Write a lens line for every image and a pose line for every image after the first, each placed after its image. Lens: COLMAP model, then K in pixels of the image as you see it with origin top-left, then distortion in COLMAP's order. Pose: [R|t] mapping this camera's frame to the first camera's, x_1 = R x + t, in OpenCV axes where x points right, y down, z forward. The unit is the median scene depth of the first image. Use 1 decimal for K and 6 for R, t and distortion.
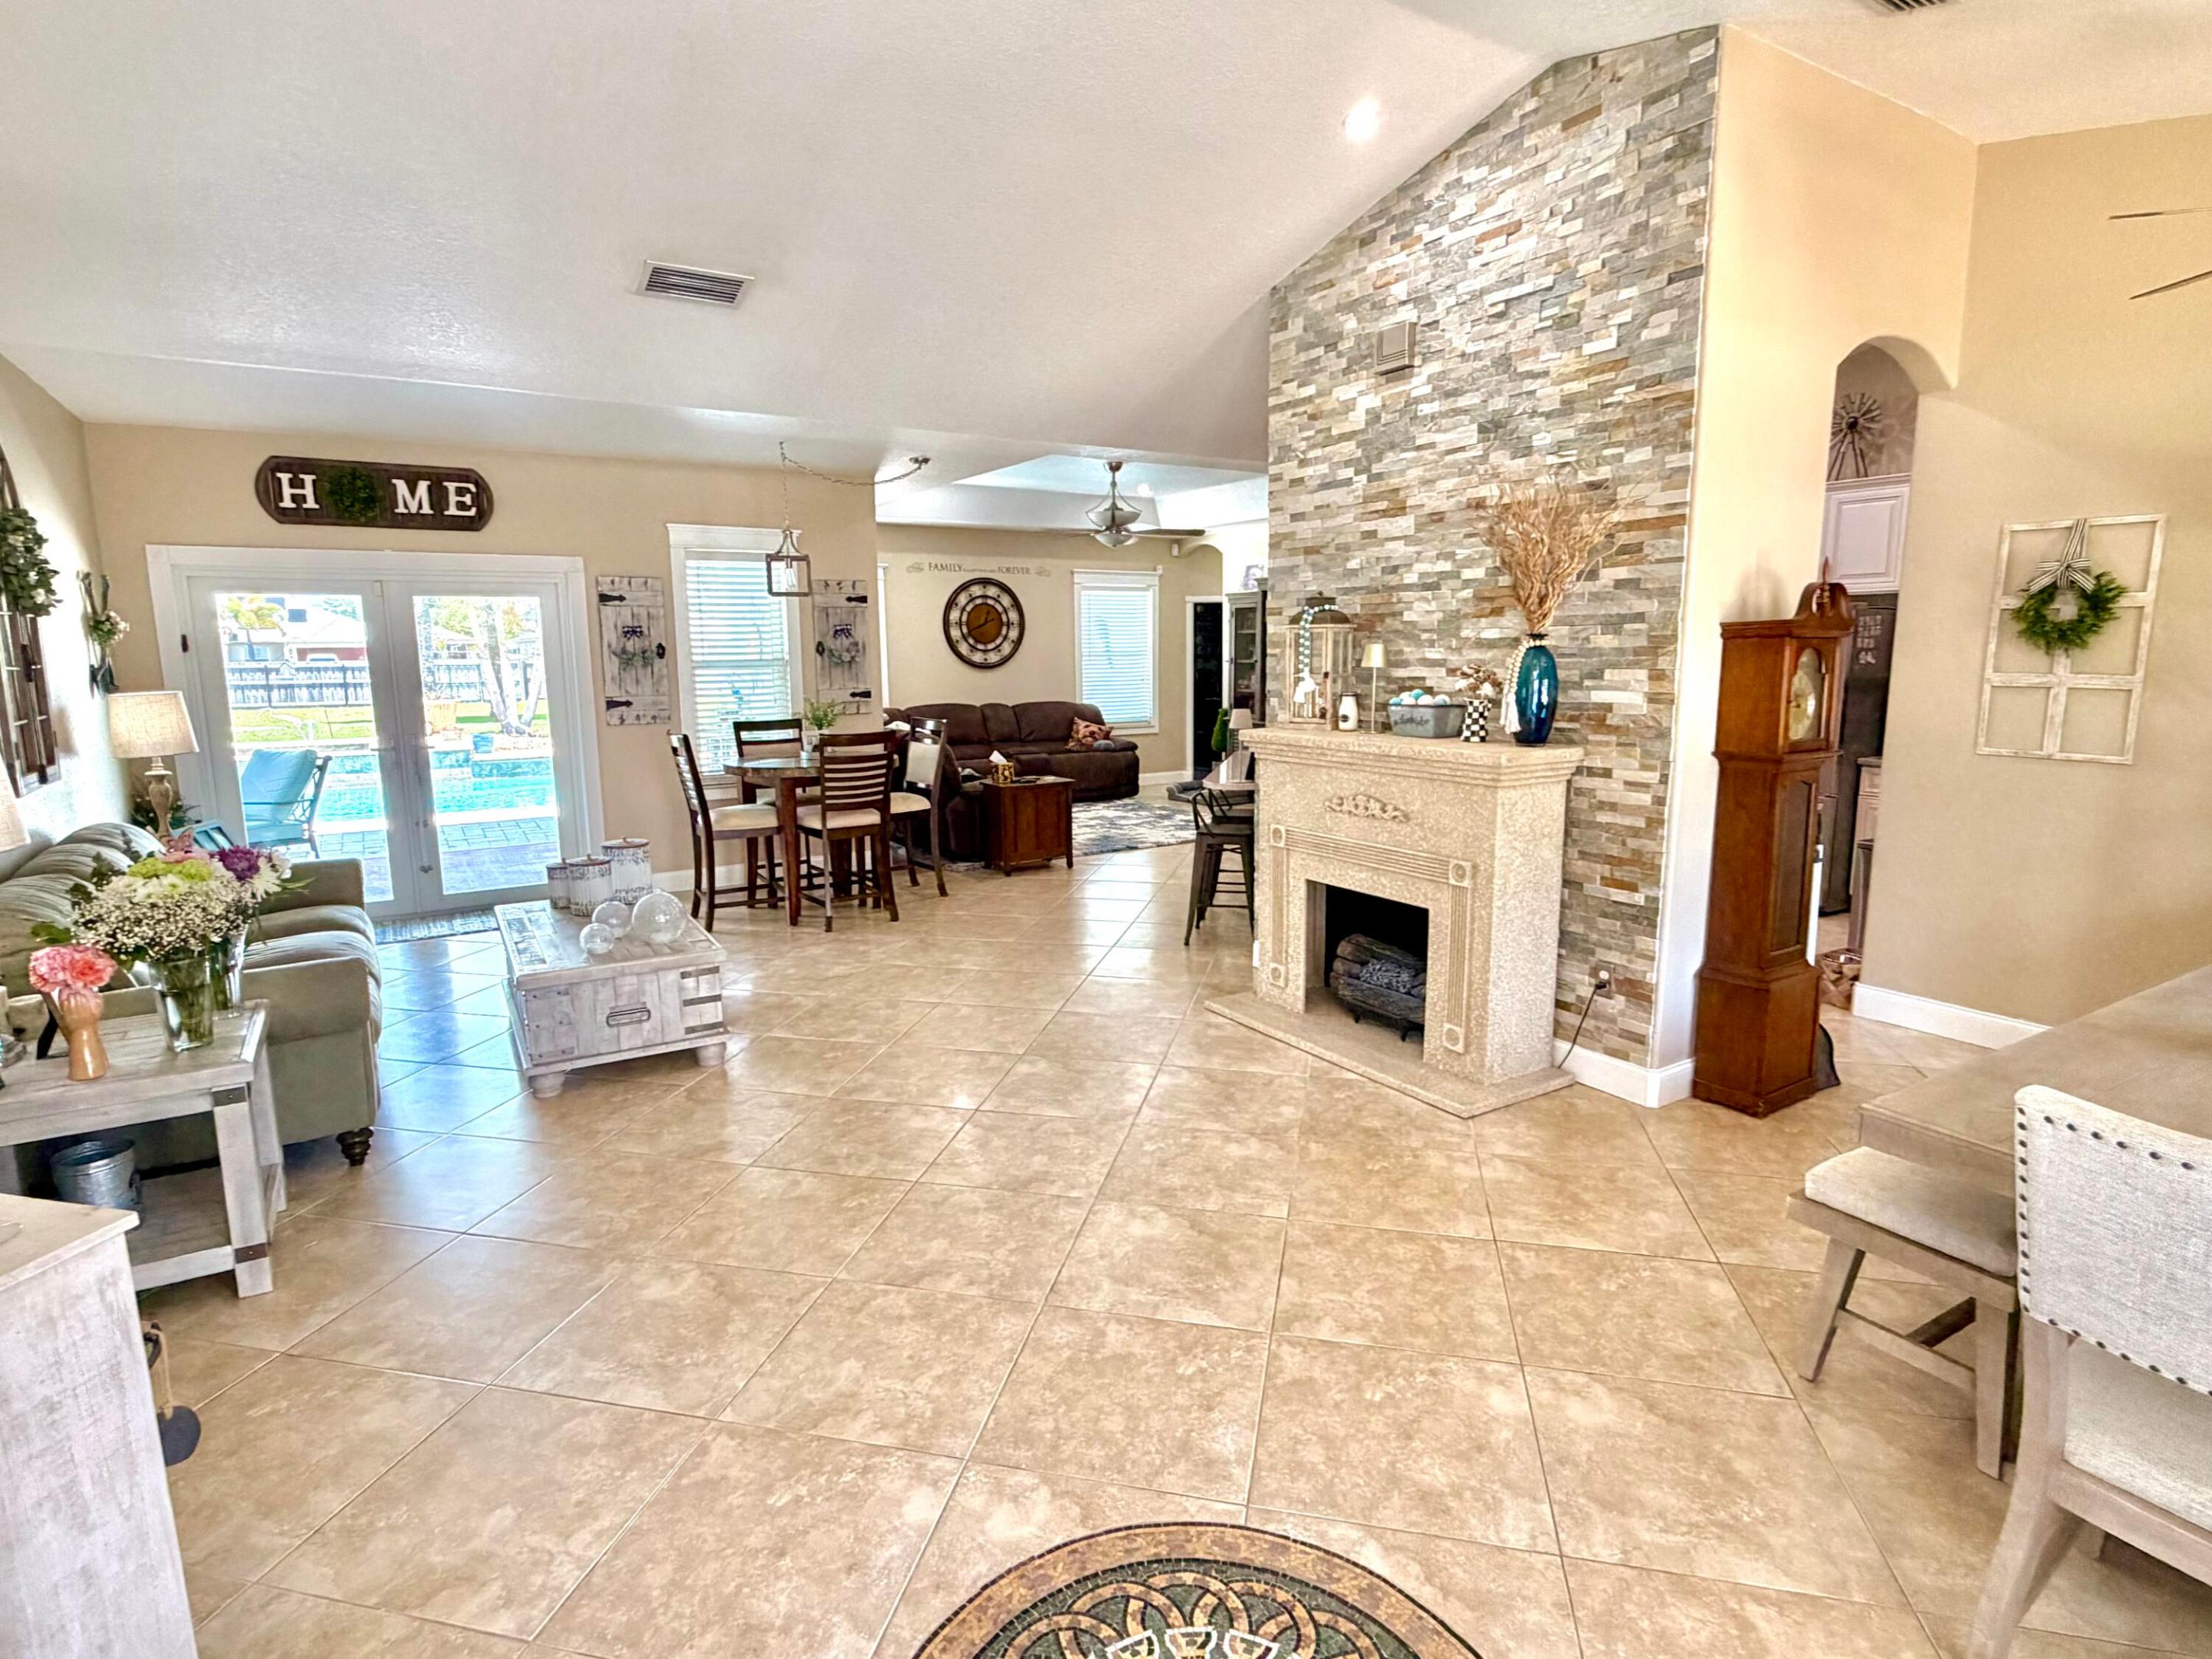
lens RADIAL K [[1159.6, 0, 1106.2], [0, 1159.6, 831.3], [0, 0, 1]] dist [0.001564, 0.000473]
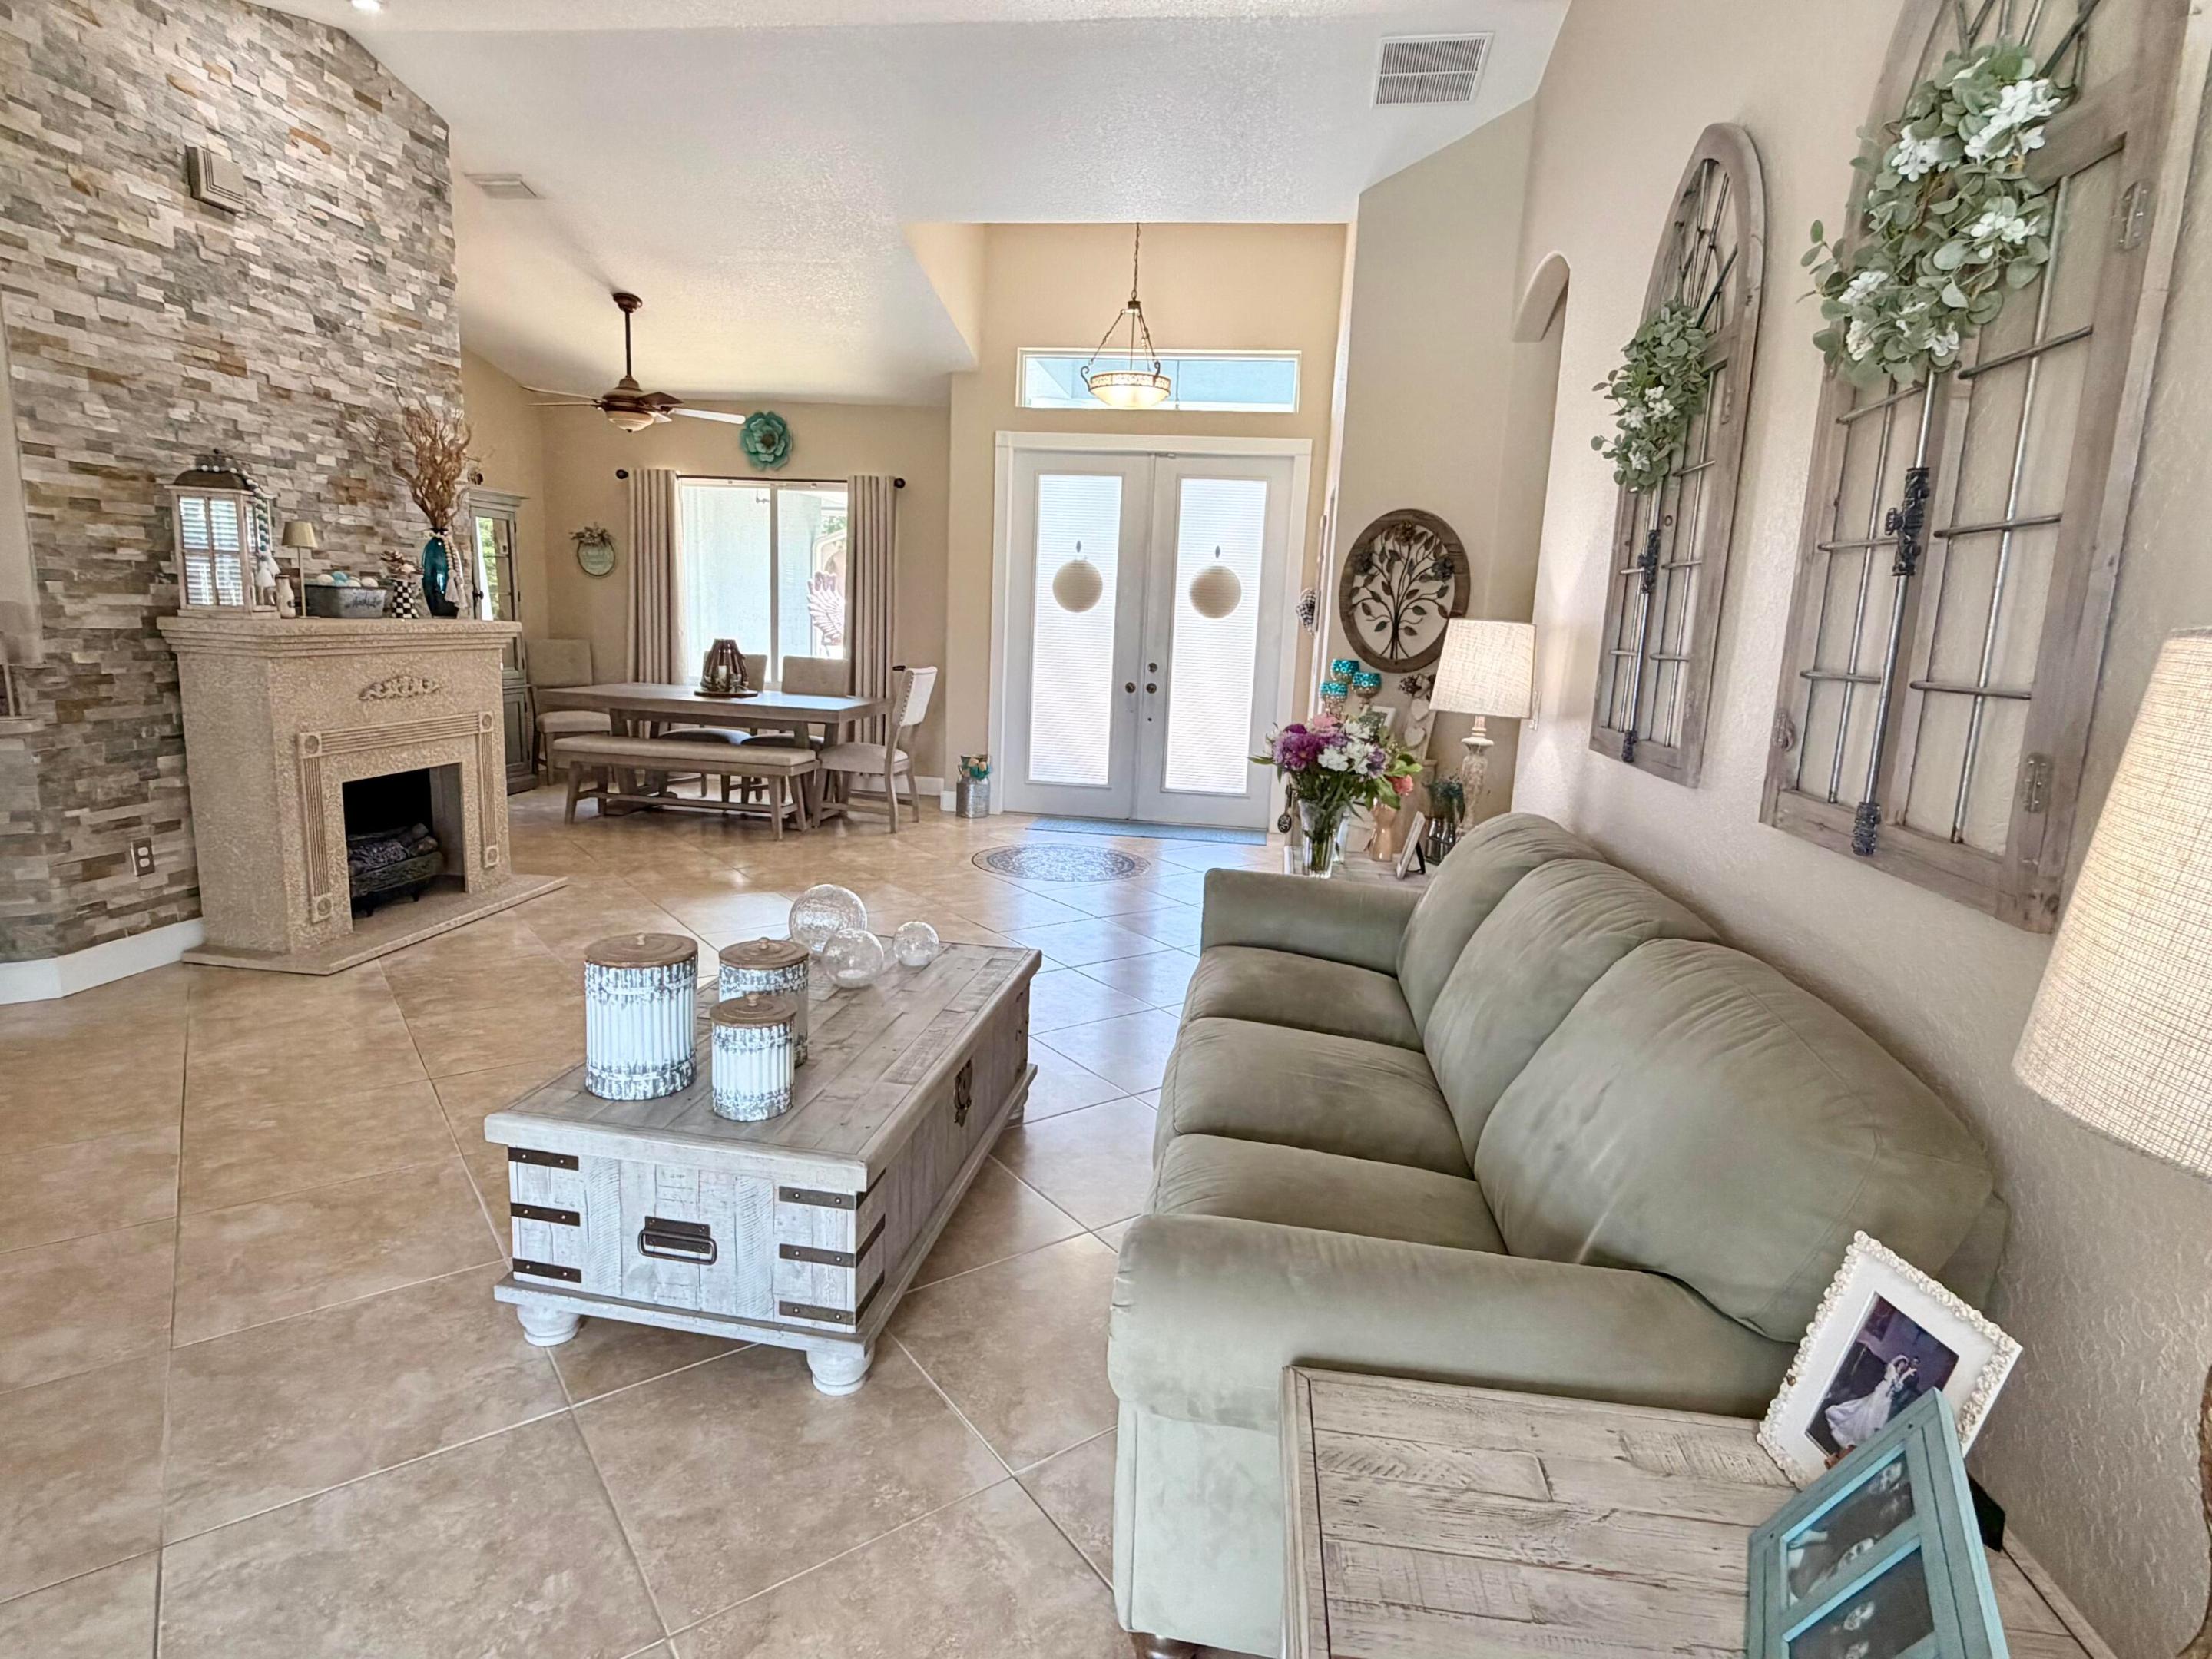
lens RADIAL K [[1159.6, 0, 1101.3], [0, 1159.6, 817.2], [0, 0, 1]] dist [0.001564, 0.000473]
pose [[-0.757130, -0.139254, 0.638250, -0.884051], [0.067592, 0.955073, 0.288561, -0.159515], [-0.649758, 0.261619, -0.713702, 1.301133]]
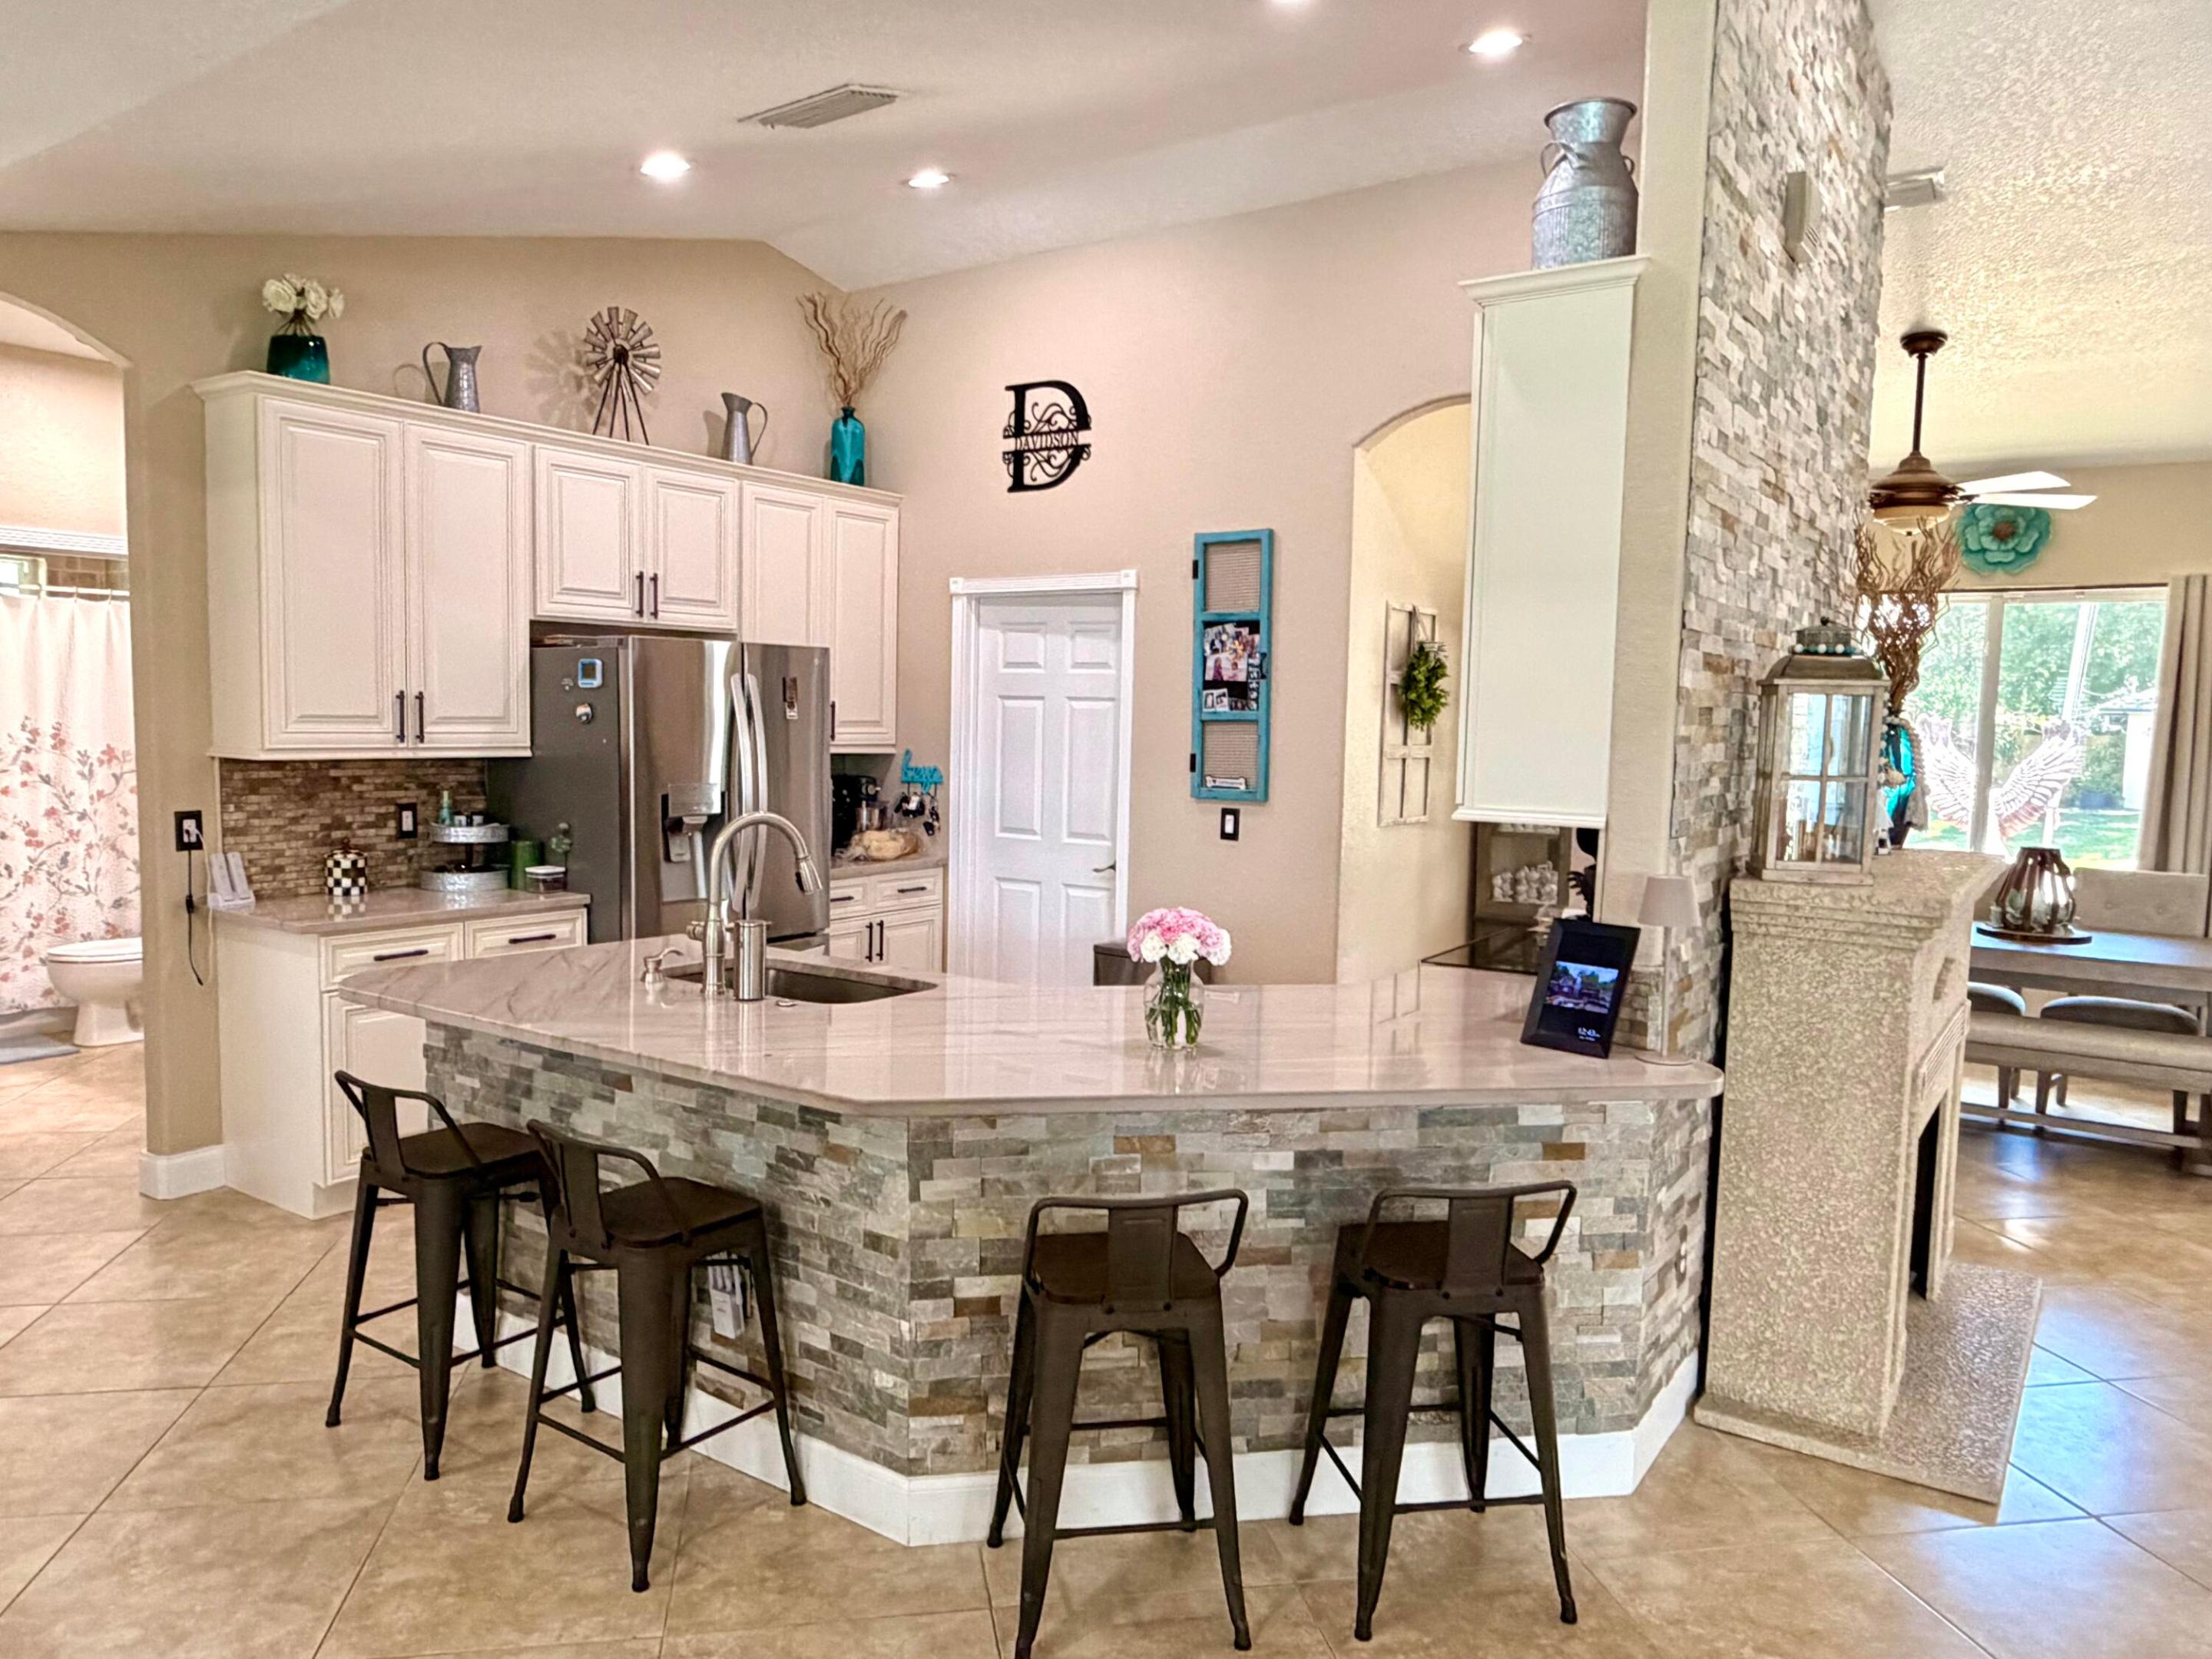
lens RADIAL K [[1489.4, 0, 1104.1], [0, 1489.4, 836.6], [0, 0, 1]] dist [0.009841, 0.001940]
pose [[-0.390760, -0.073465, 0.917556, -0.321297], [0.133674, 0.981714, 0.135529, -0.254415], [-0.910735, 0.175613, -0.373794, 1.628230]]
